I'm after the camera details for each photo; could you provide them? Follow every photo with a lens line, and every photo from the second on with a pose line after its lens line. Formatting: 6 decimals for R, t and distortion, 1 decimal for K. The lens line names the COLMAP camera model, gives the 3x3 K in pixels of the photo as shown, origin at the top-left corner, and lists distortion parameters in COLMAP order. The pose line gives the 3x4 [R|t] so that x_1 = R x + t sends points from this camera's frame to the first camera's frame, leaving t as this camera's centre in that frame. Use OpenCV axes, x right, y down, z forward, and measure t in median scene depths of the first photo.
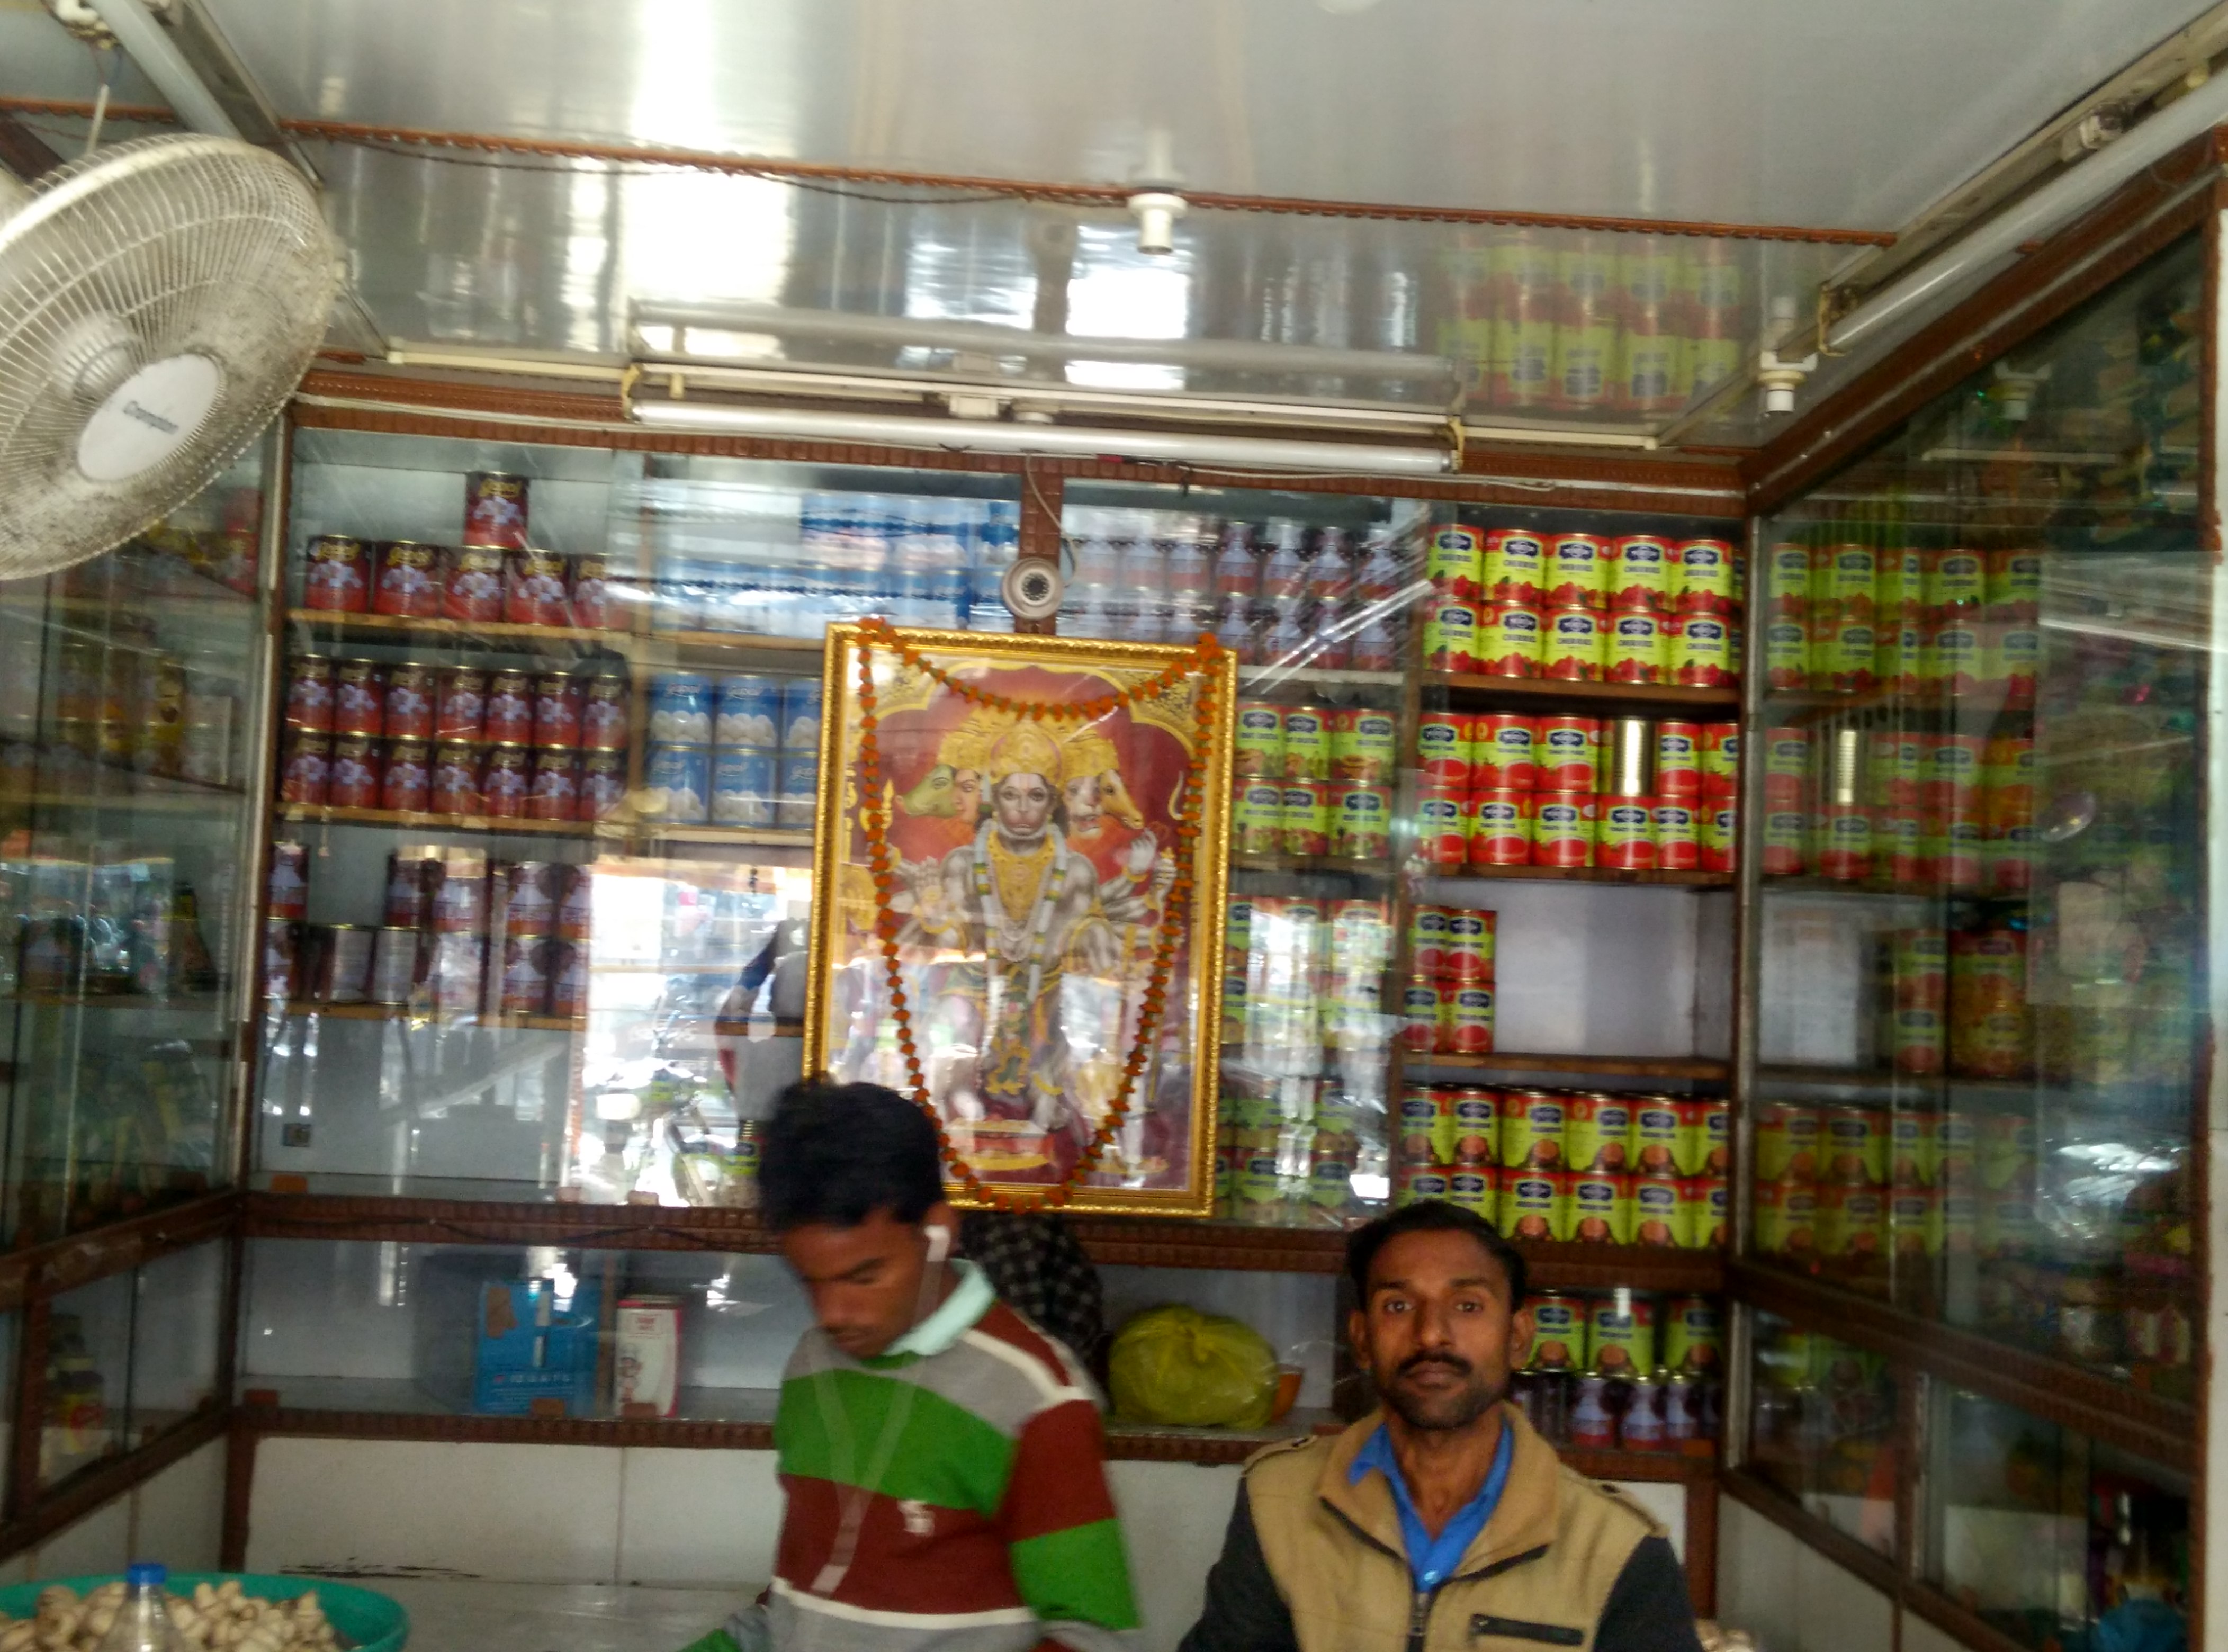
lens RADIAL K [[3015.9, 0, 1114.9], [0, 3015.9, 825.7], [0, 0, 1]] dist [0.120420, 0.000000]
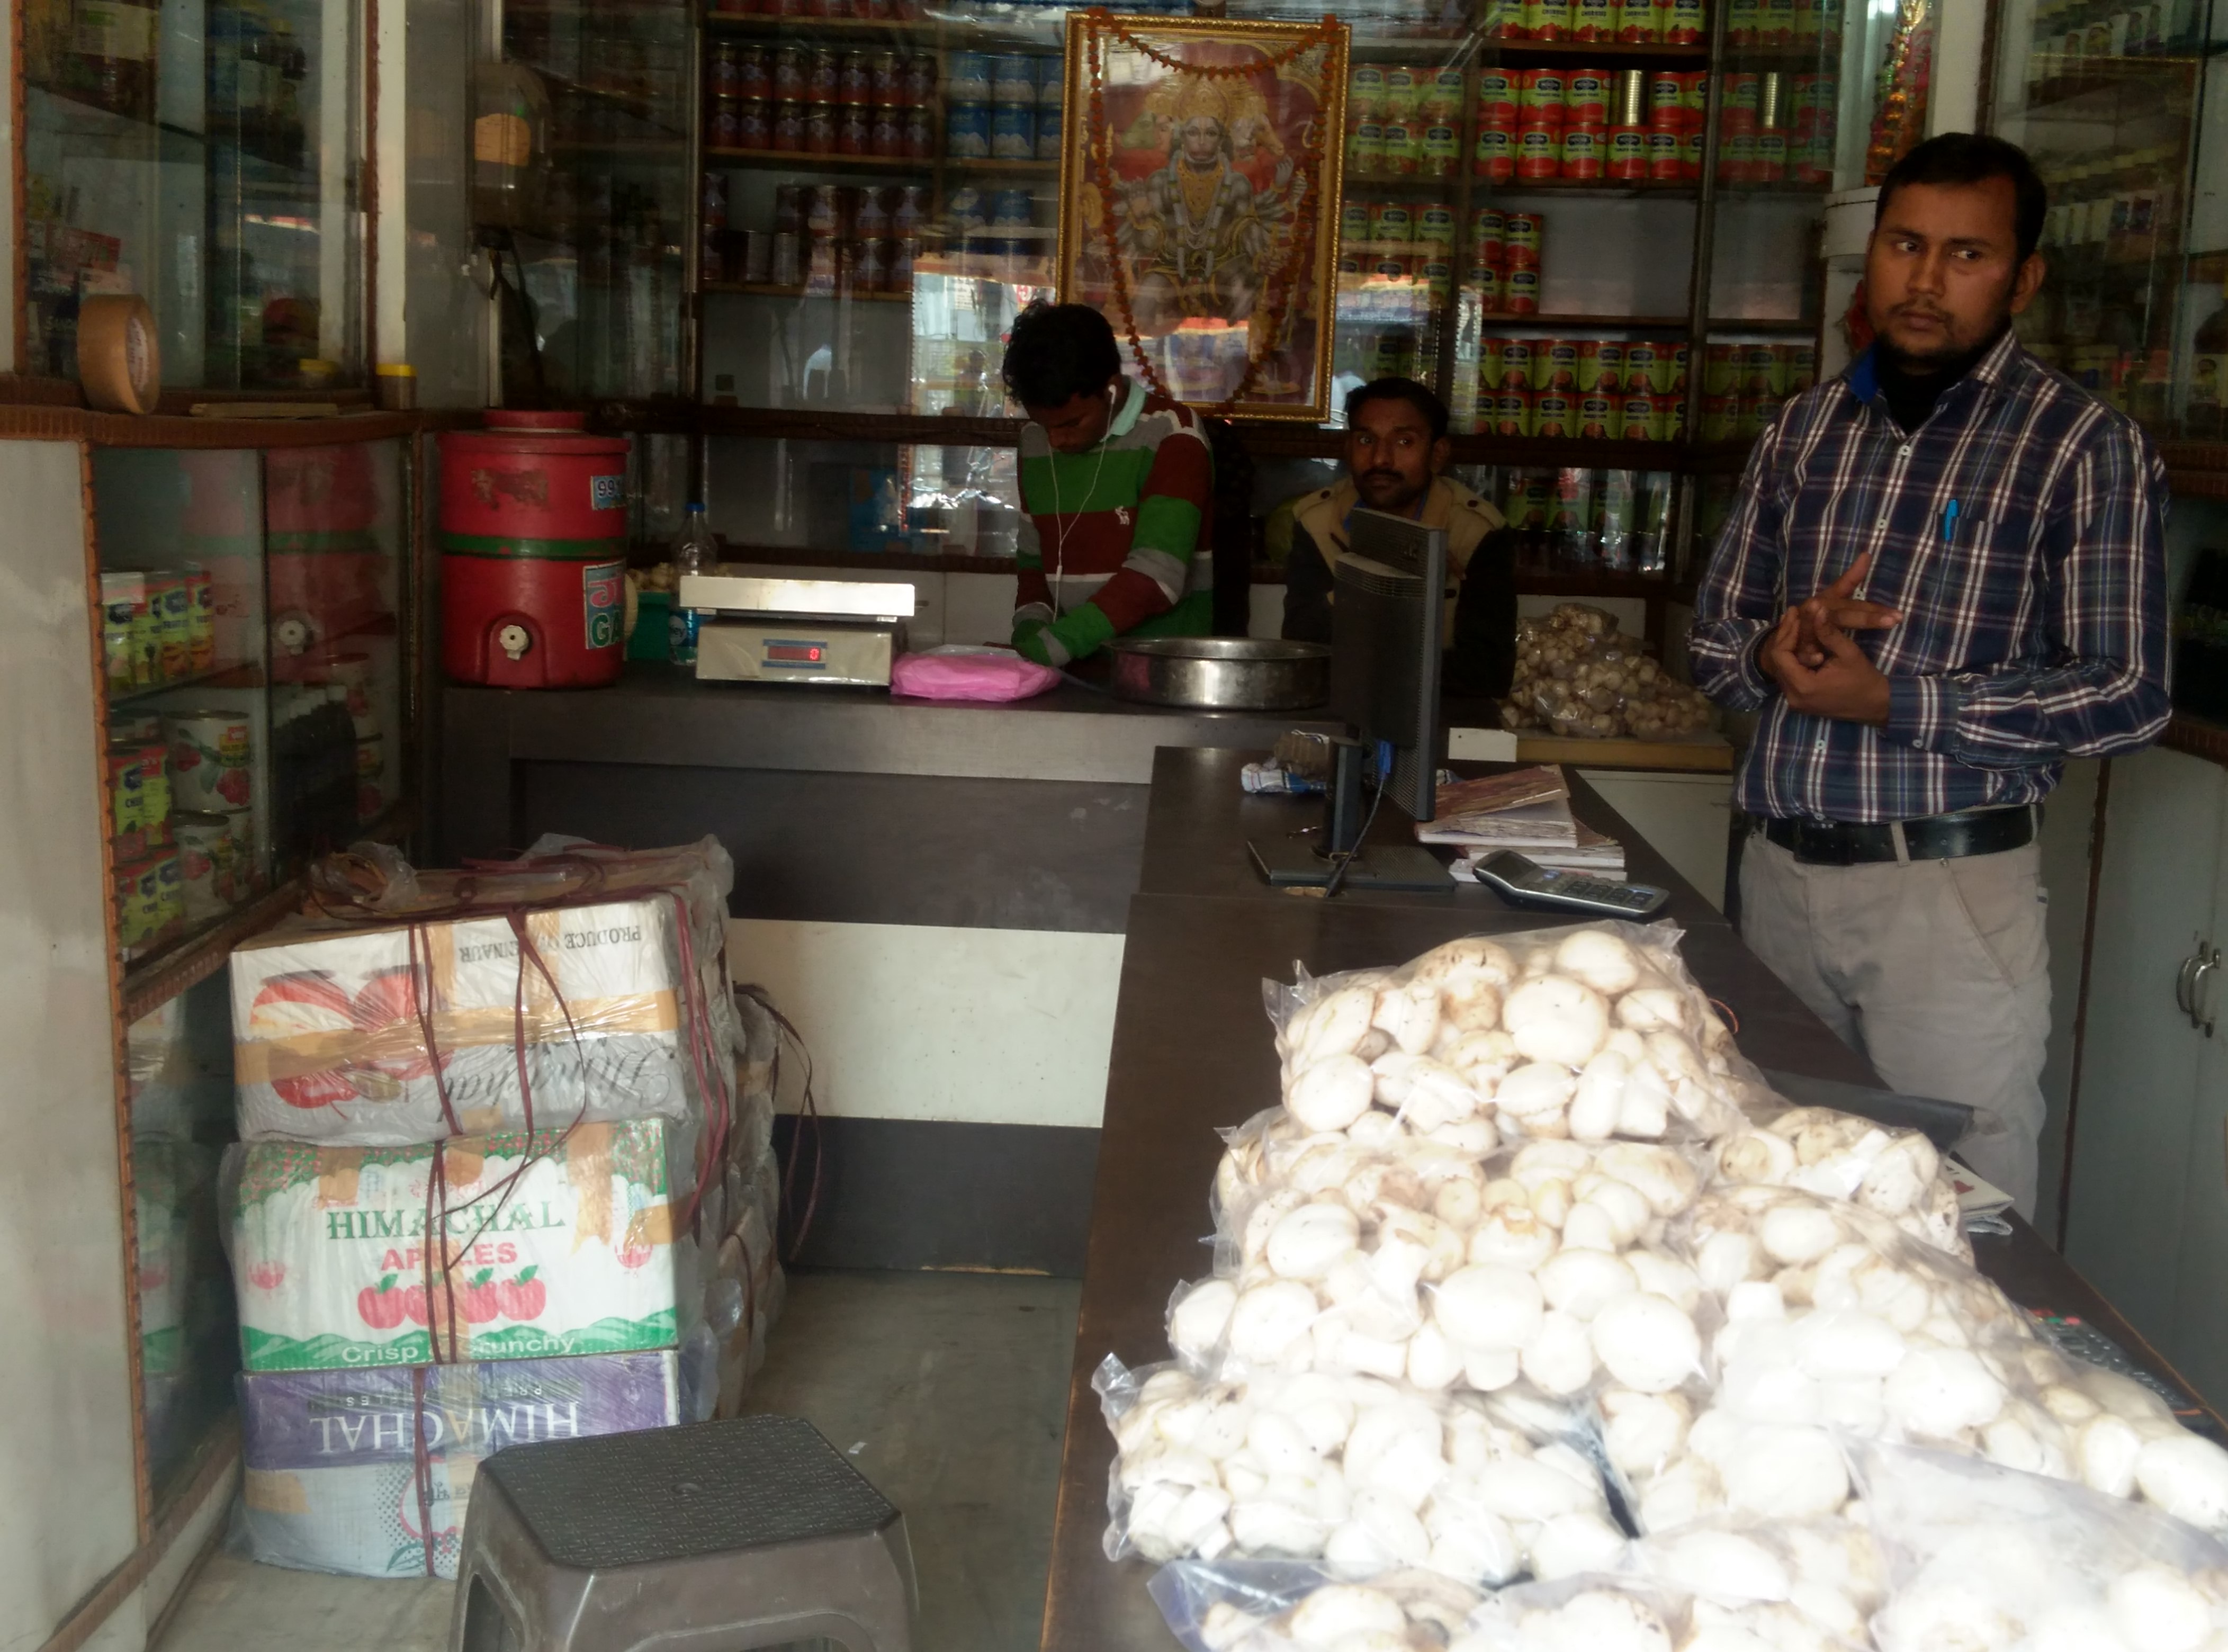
lens RADIAL K [[3015.9, 0, 1114.8], [0, 3015.9, 823.8], [0, 0, 1]] dist [0.120420, 0.000000]
pose [[0.994202, 0.007140, -0.107288, 0.086118], [0.012614, 0.983160, 0.182312, 0.049439], [0.106783, -0.182608, 0.977370, -0.493664]]
